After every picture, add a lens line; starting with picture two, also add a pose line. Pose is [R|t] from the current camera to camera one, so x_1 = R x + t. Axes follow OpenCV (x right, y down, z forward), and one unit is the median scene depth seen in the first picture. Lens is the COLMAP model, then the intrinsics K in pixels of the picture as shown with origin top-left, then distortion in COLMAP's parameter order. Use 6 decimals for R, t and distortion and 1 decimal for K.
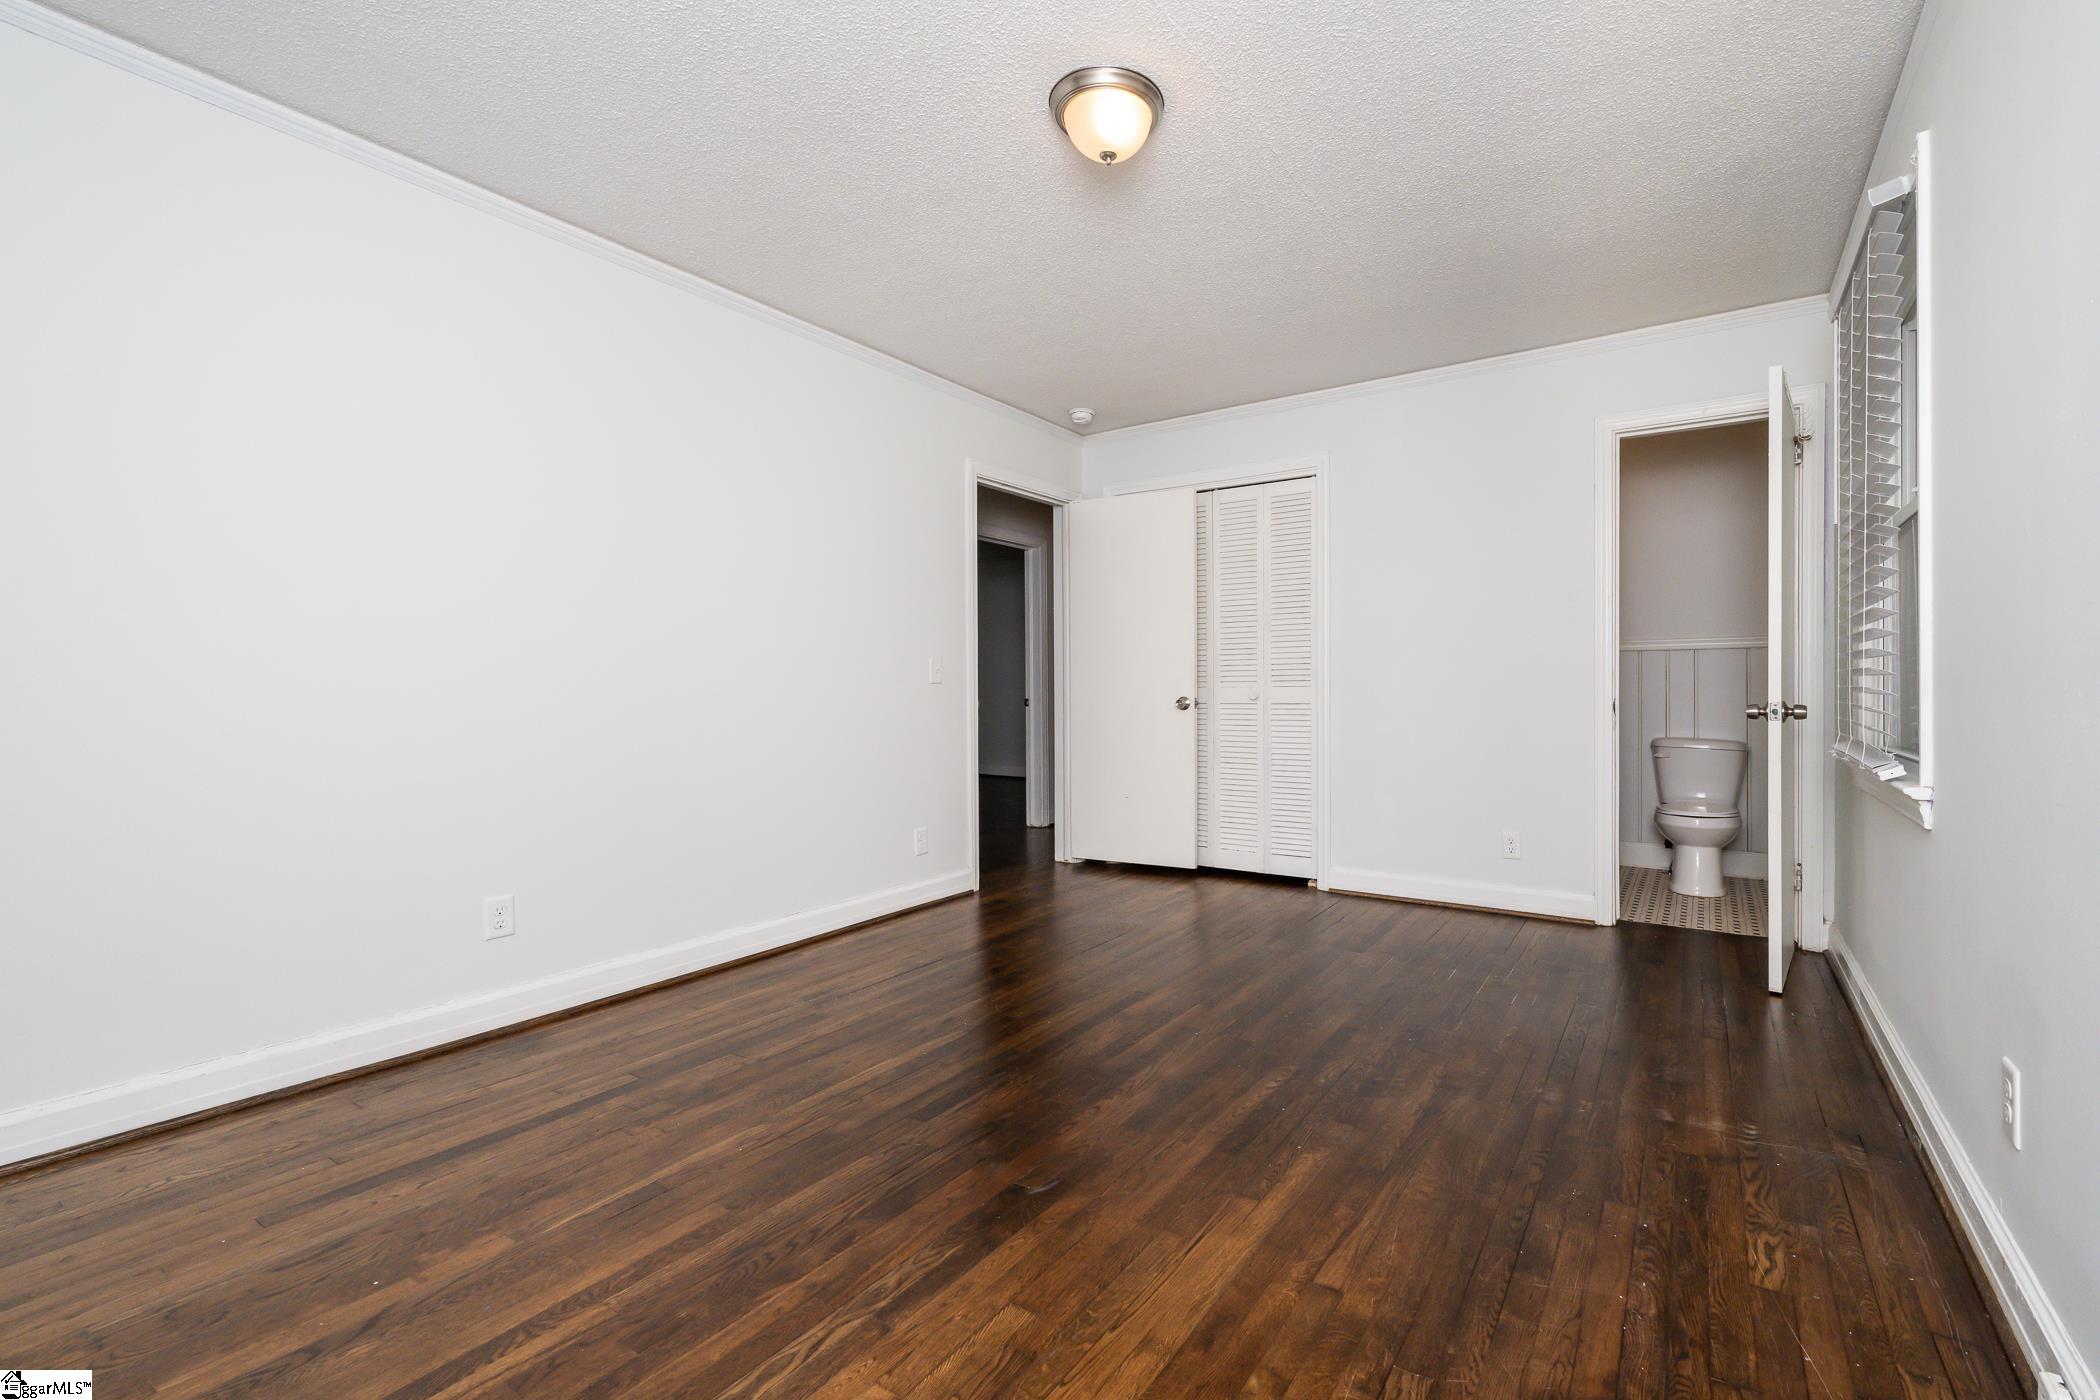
lens RADIAL K [[848.8, 0, 1106.6], [0, 848.8, 699.4], [0, 0, 1]] dist [-0.000233, -0.000003]
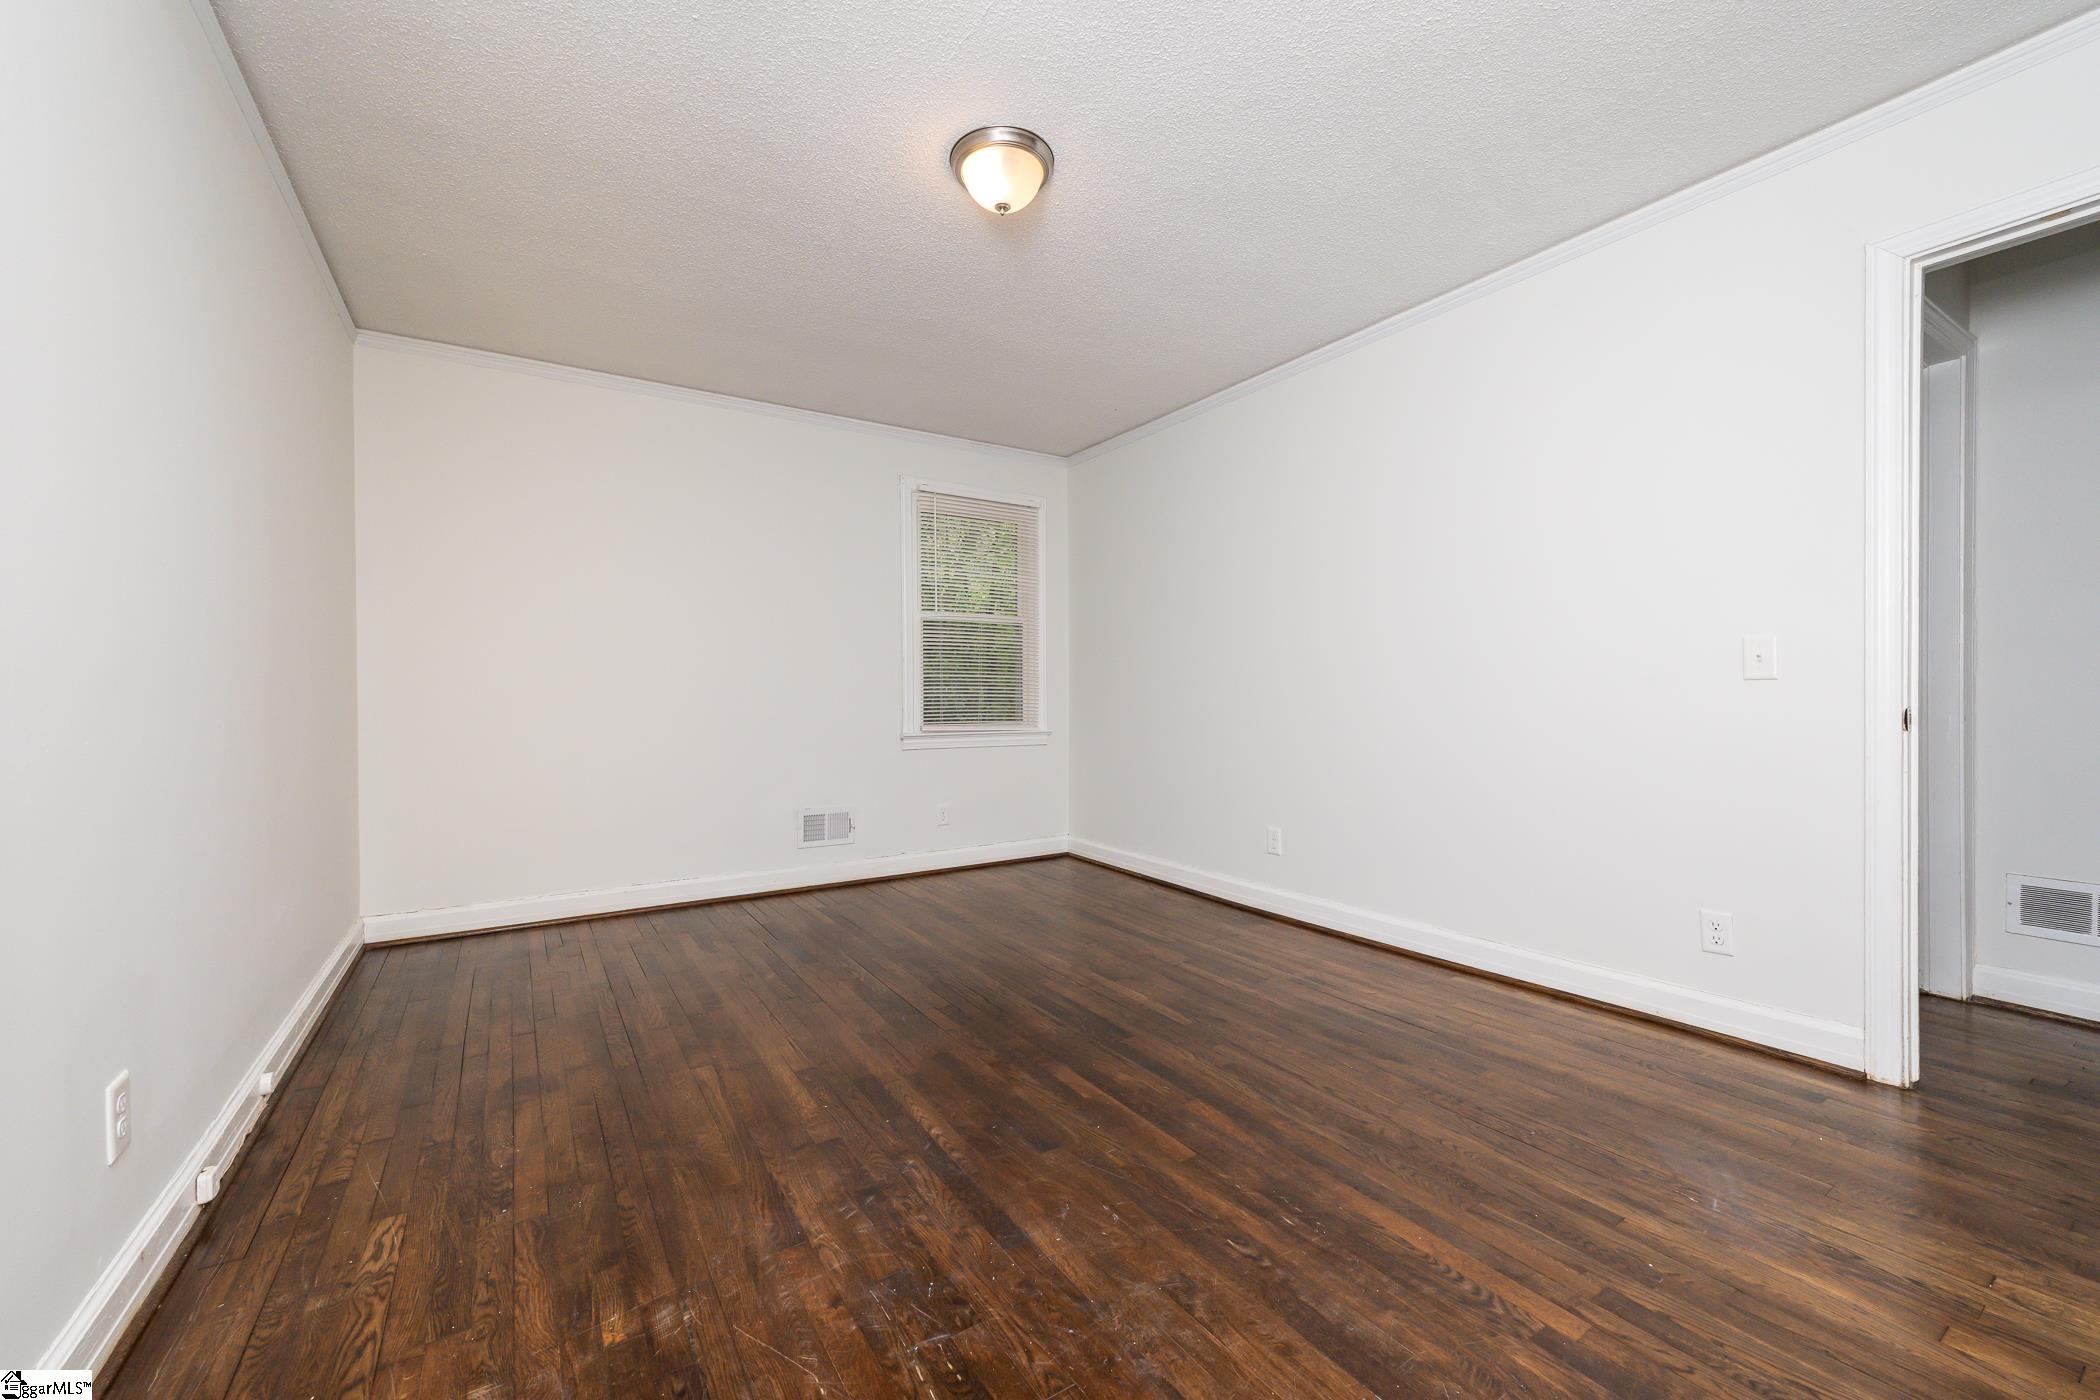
lens RADIAL K [[848.8, 0, 1106.6], [0, 848.8, 699.4], [0, 0, 1]] dist [-0.000233, -0.000003]
pose [[-0.345669, 0.009470, -0.938309, 0.985719], [-0.005938, 0.999907, 0.012279, -0.017225], [0.938338, 0.009816, -0.345580, 1.494265]]
